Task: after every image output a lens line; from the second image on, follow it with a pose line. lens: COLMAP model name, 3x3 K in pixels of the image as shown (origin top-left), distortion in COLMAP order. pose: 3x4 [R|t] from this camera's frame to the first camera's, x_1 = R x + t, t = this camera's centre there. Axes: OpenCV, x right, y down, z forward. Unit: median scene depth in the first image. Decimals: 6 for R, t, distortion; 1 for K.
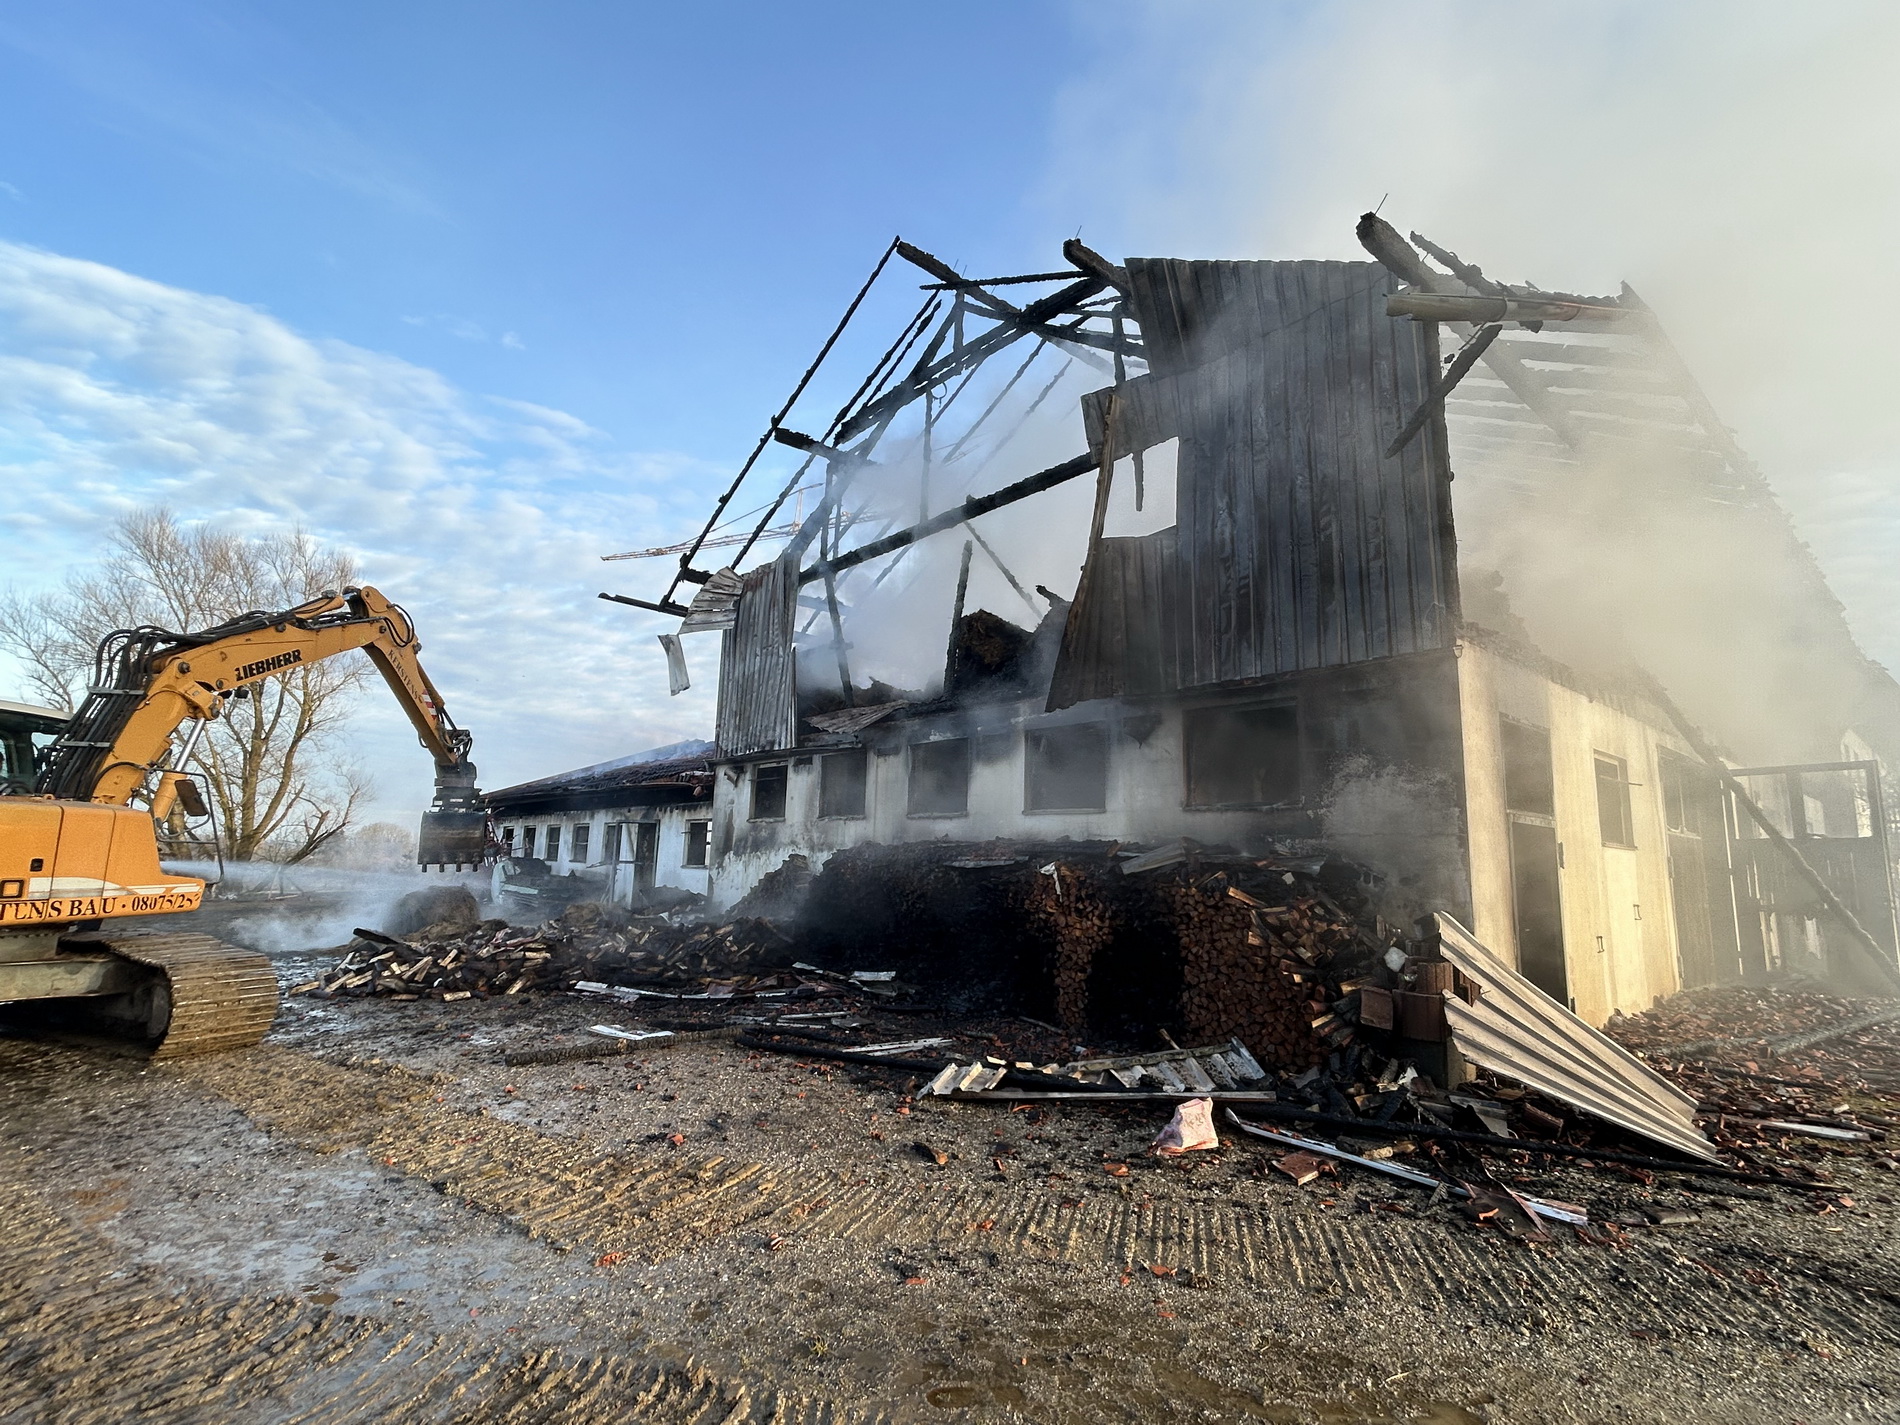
lens RADIAL K [[1032.3, 0, 959.8], [0, 1032.3, 721.5], [0, 0, 1]] dist [0.022929, 0.000169]
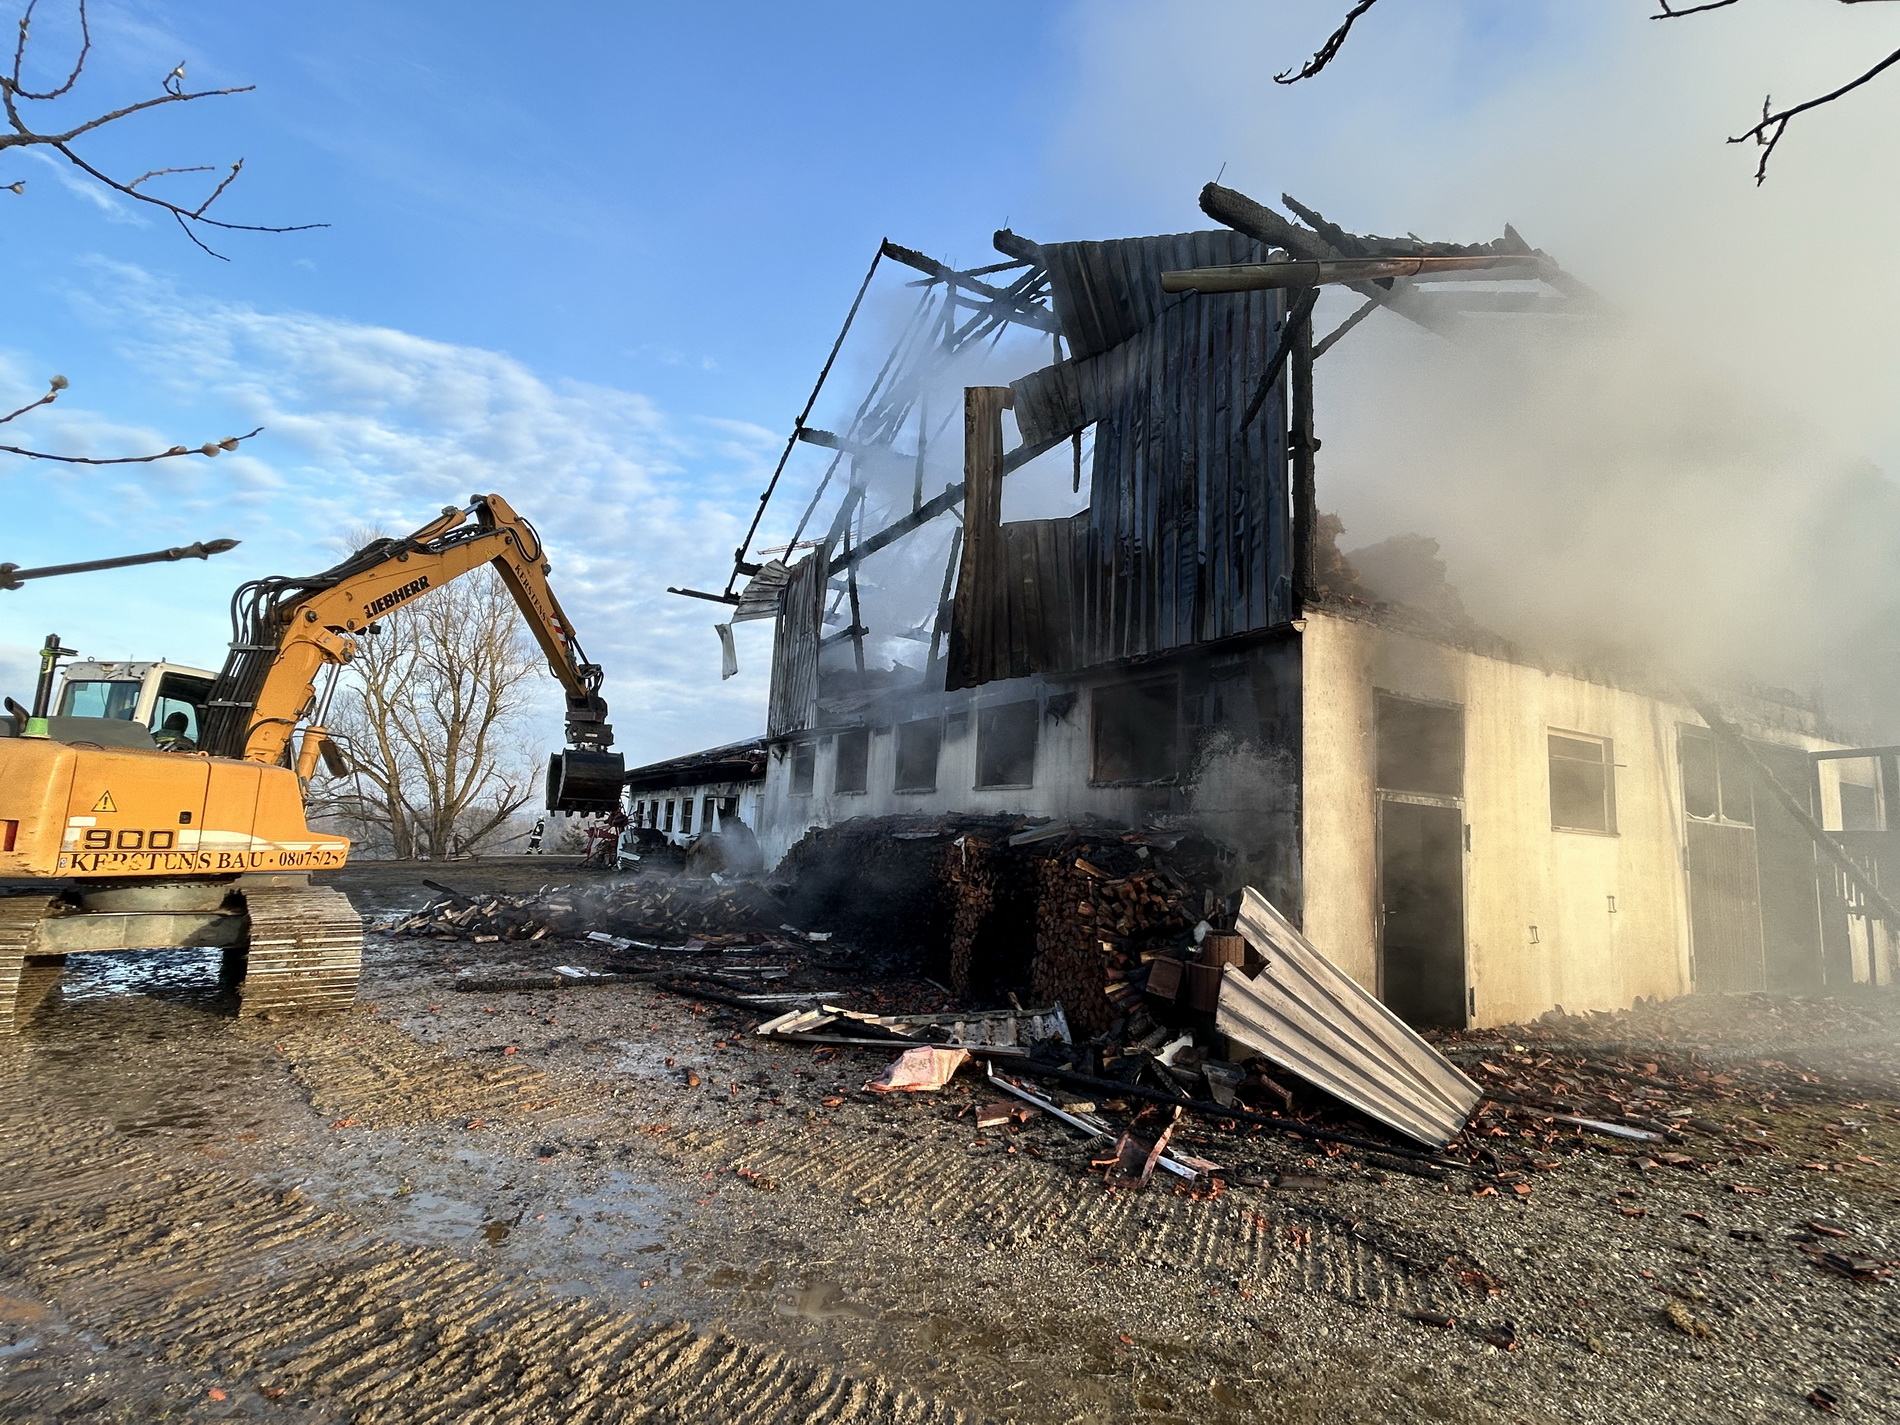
lens RADIAL K [[1032.3, 0, 959.8], [0, 1032.3, 721.5], [0, 0, 1]] dist [0.022929, 0.000169]
pose [[0.972957, 0.000022, -0.230985, 0.319728], [0.002285, 0.999950, 0.009720, 0.011380], [0.230974, -0.009985, 0.972909, -0.019533]]
